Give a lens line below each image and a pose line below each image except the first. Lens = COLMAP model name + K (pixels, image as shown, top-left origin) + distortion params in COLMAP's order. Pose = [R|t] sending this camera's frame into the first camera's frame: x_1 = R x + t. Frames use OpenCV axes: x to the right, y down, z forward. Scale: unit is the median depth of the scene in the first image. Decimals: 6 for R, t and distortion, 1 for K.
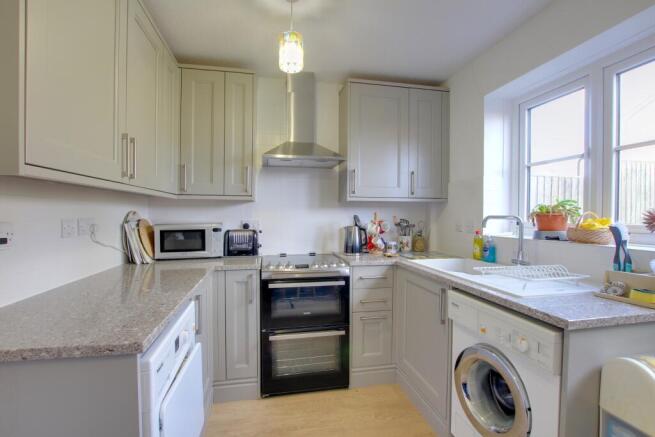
lens RADIAL K [[309.7, 0, 329.0], [0, 309.7, 217.2], [0, 0, 1]] dist [-0.028083, 0.000237]
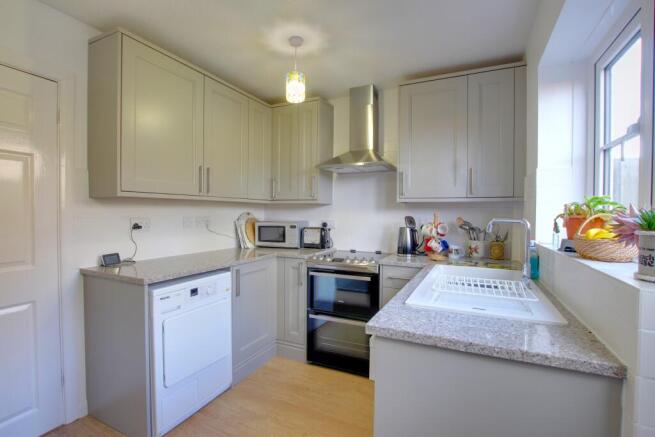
lens RADIAL K [[309.7, 0, 331.3], [0, 309.7, 219.0], [0, 0, 1]] dist [-0.028083, 0.000237]
pose [[0.796698, 0.011962, -0.604260, 0.556452], [-0.010737, 0.999926, 0.005638, -0.000866], [0.604283, 0.001996, 0.796768, 0.058869]]
